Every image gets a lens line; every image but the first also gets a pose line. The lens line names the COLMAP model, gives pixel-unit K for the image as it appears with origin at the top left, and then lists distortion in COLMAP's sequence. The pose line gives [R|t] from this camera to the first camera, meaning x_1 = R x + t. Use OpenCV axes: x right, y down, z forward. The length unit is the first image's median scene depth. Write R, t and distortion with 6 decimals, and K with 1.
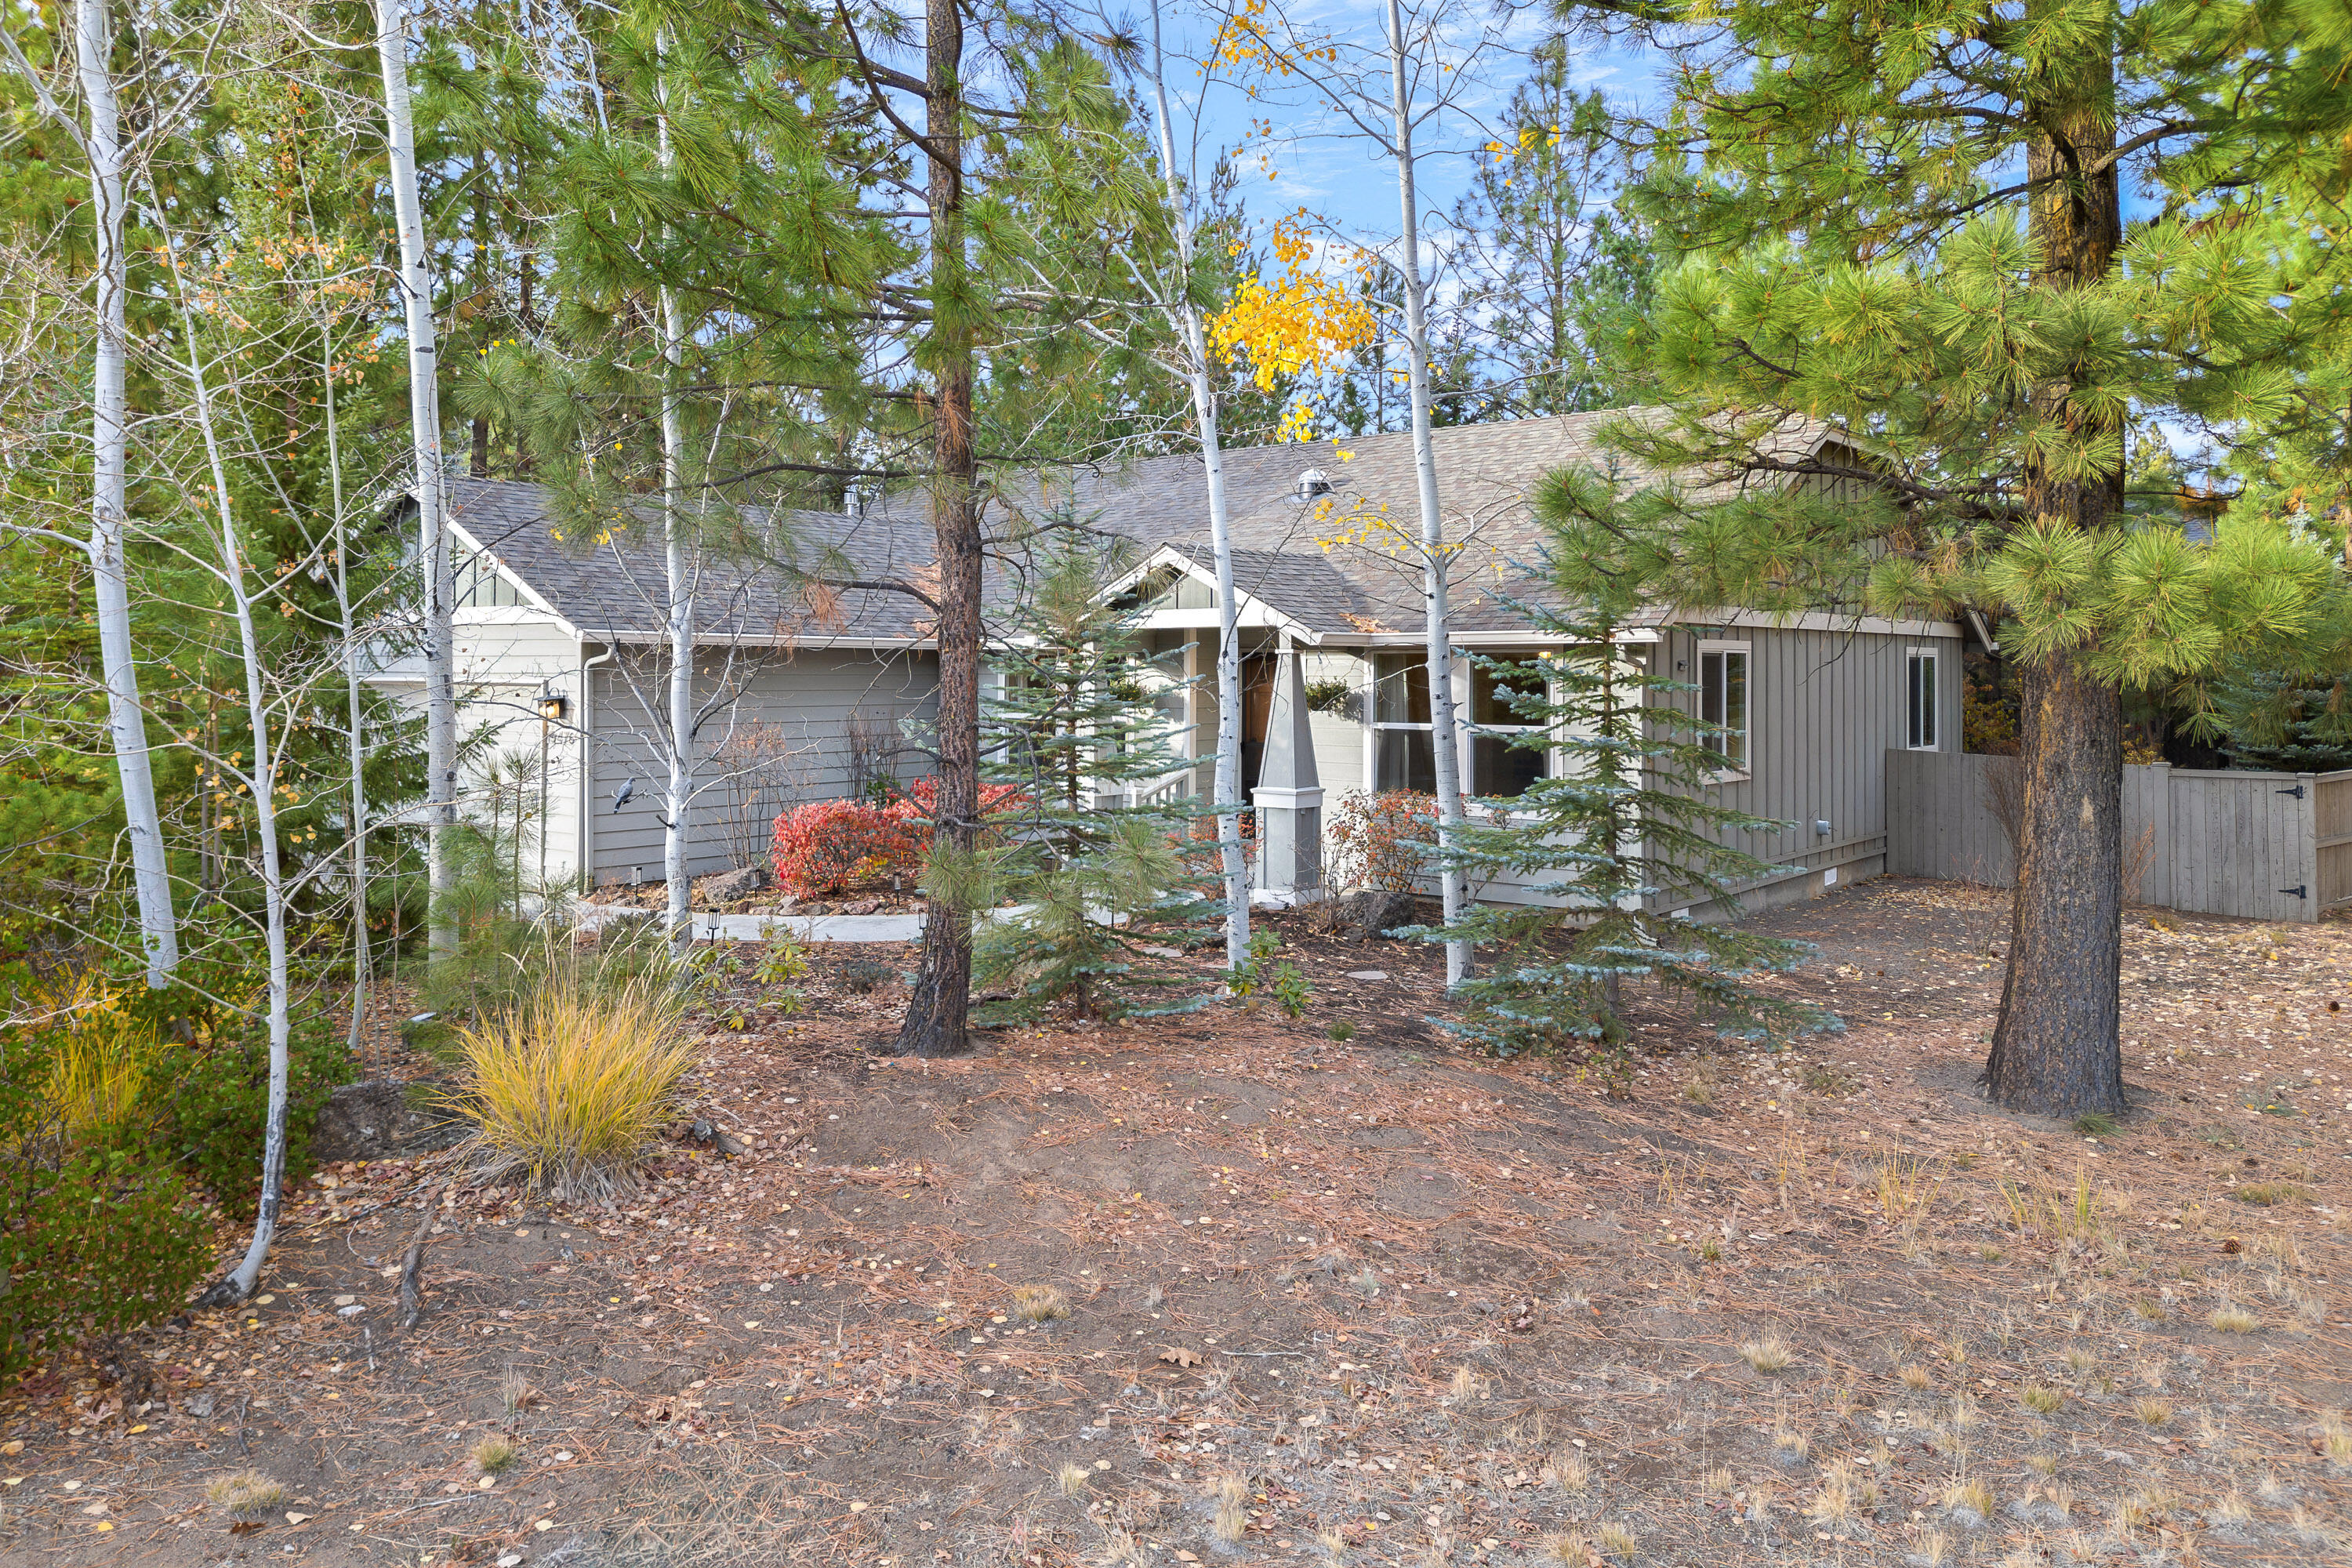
lens RADIAL K [[1687.5, 0, 1176.0], [0, 1687.5, 784.0], [0, 0, 1]] dist [-0.000147, 0.000158]
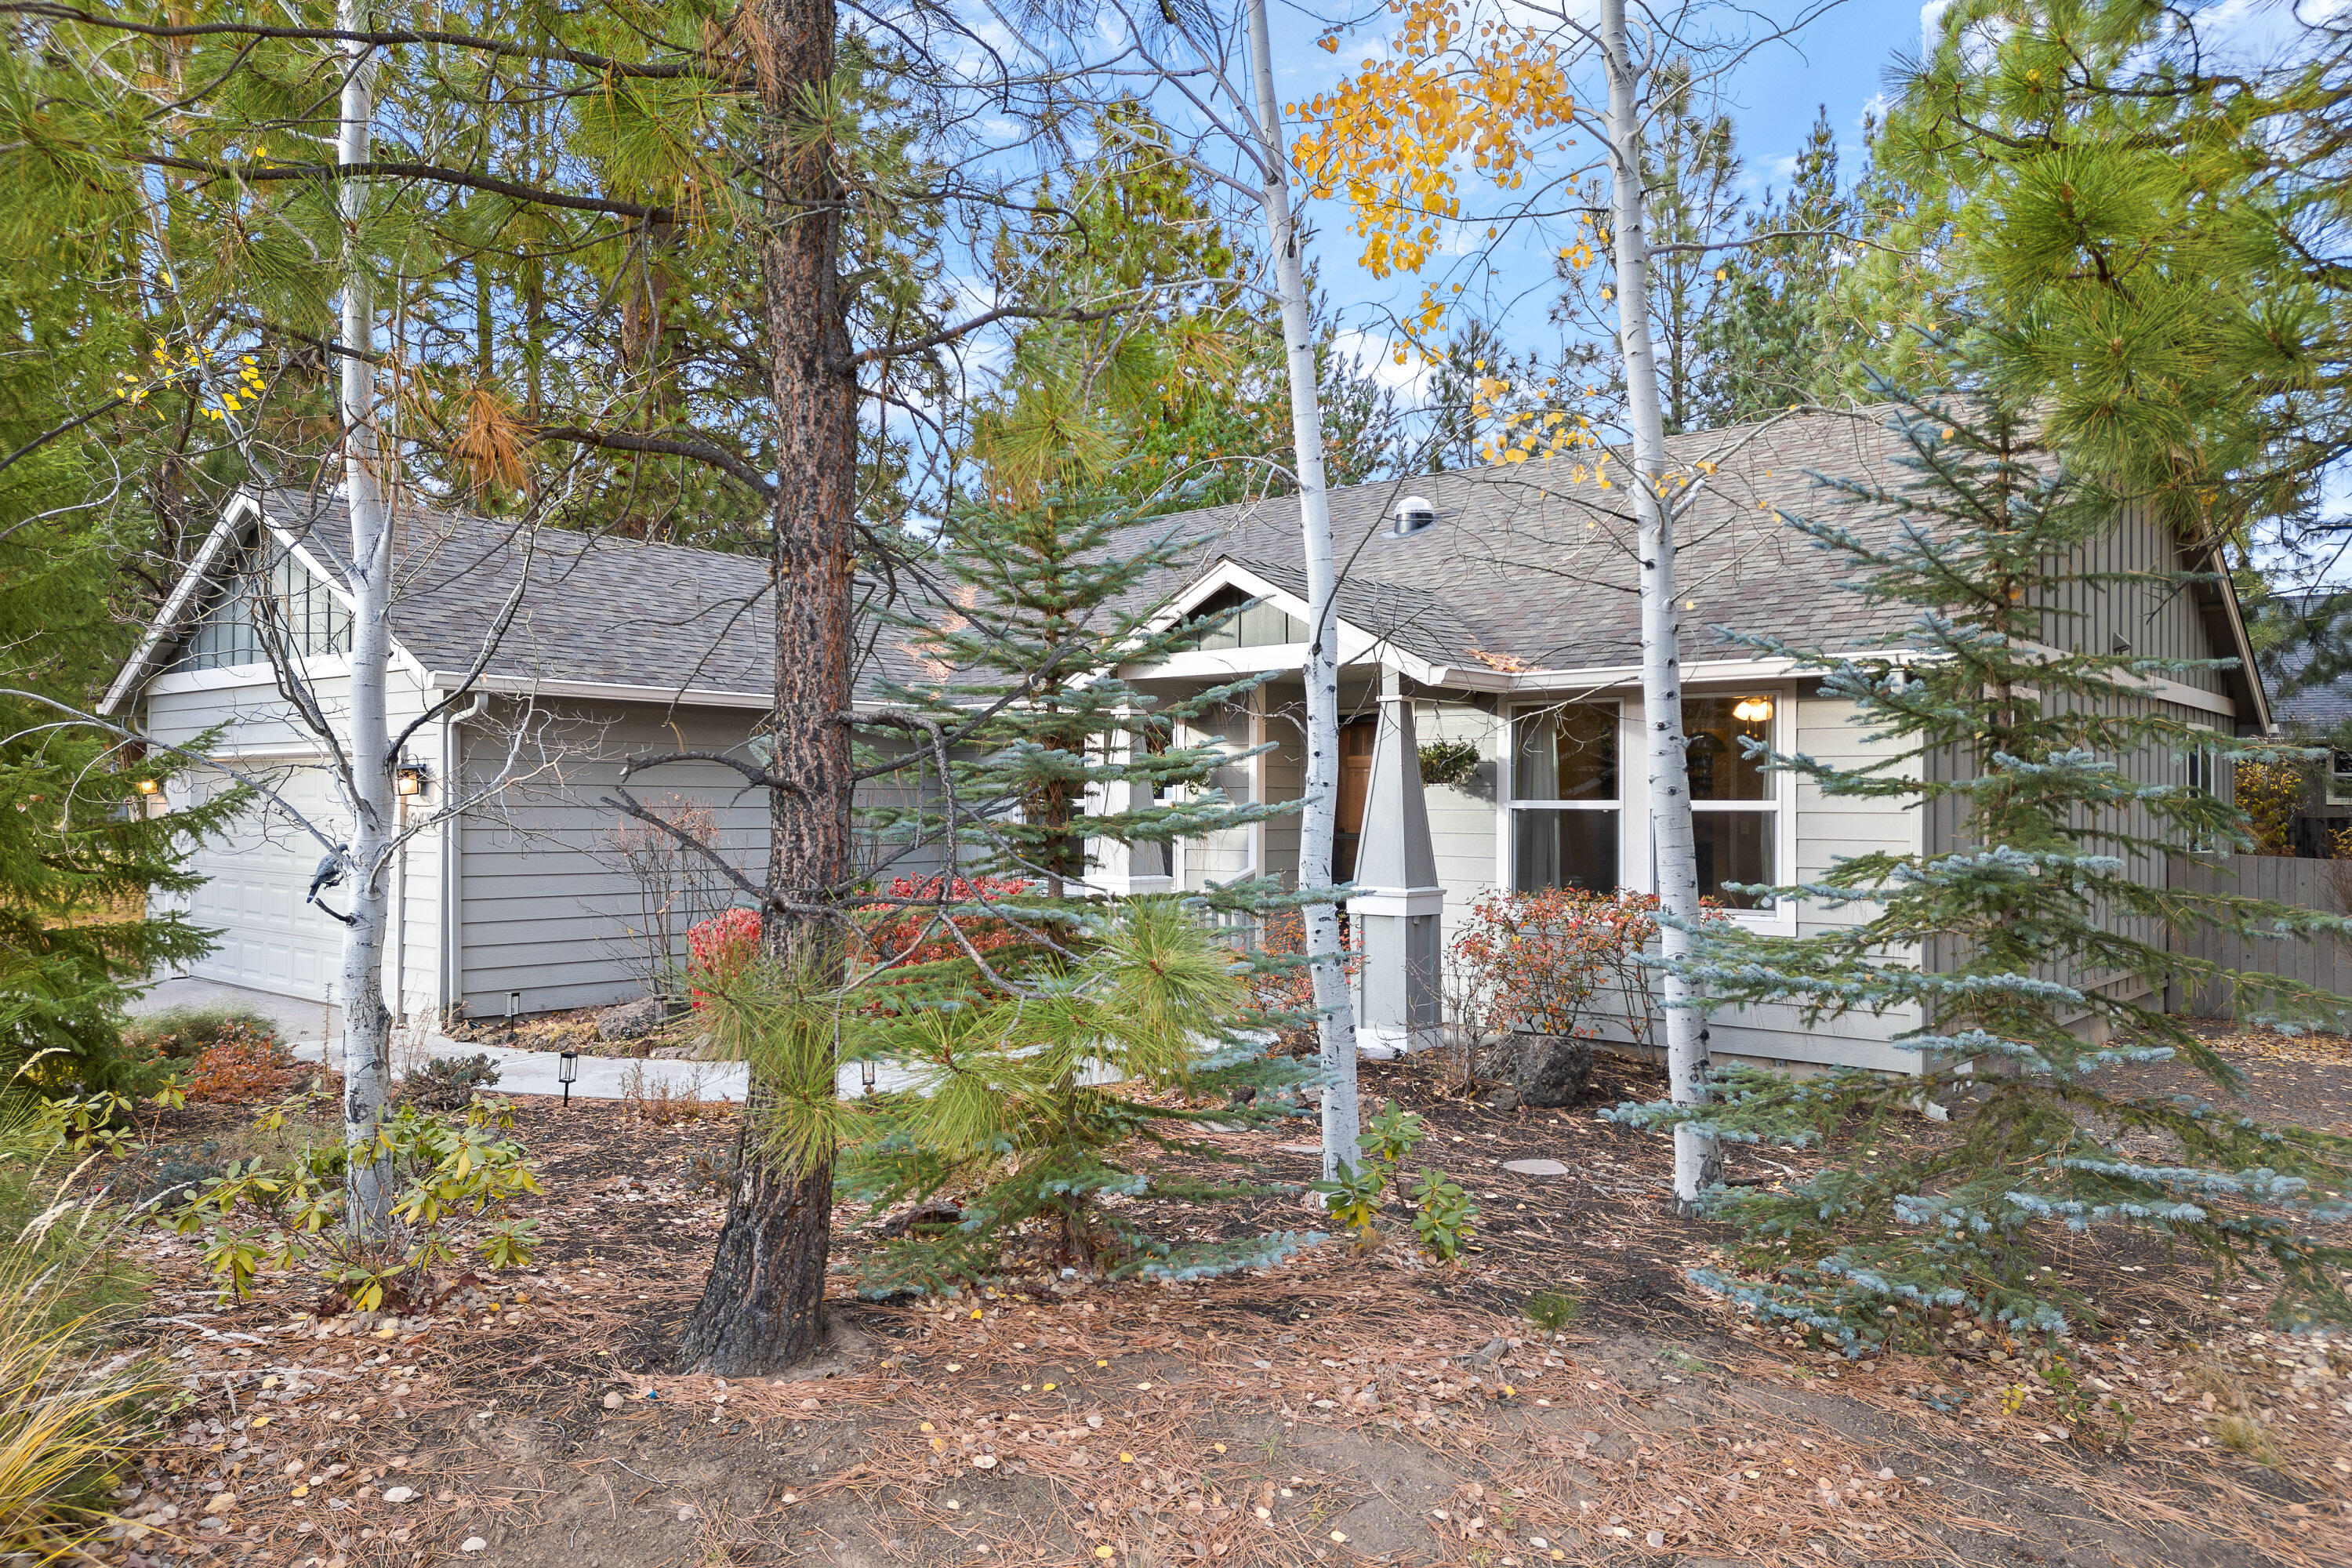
lens RADIAL K [[1619.8, 0, 1068.7], [0, 1619.8, 875.7], [0, 0, 1]] dist [0.033034, -0.002067]
pose [[0.994362, -0.000642, -0.106038, 0.001439], [-0.002025, 0.999684, -0.025039, 0.015446], [0.106020, 0.025113, 0.994047, 0.312743]]
